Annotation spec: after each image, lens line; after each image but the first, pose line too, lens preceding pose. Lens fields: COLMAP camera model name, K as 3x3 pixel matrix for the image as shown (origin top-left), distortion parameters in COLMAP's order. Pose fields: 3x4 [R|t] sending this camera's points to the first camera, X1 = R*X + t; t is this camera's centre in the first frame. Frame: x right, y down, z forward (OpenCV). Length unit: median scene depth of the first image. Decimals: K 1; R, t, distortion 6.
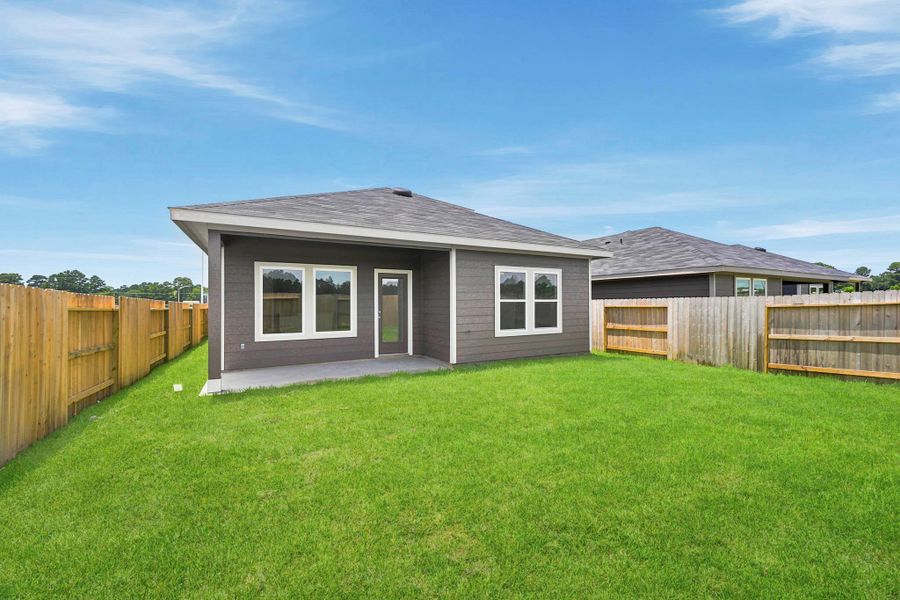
lens RADIAL K [[359.5, 0, 449.7], [0, 359.5, 302.6], [0, 0, 1]] dist [0.000841, 0.000066]
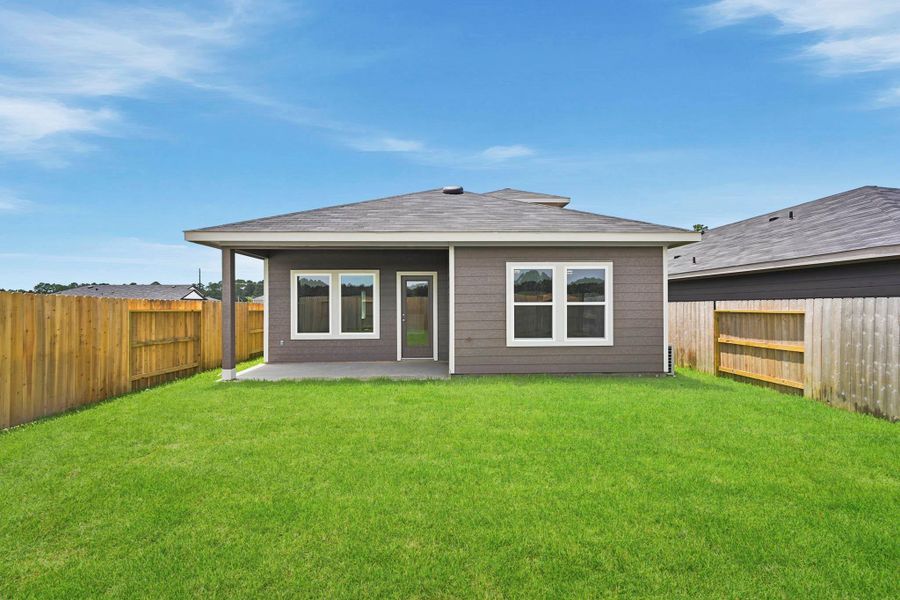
lens RADIAL K [[359.5, 0, 450.1], [0, 359.5, 302.2], [0, 0, 1]] dist [0.000841, 0.000066]
pose [[0.892449, -0.001035, -0.451147, 0.373754], [-0.000261, 0.999996, -0.002810, -0.006170], [0.451148, 0.002625, 0.892445, 0.173796]]
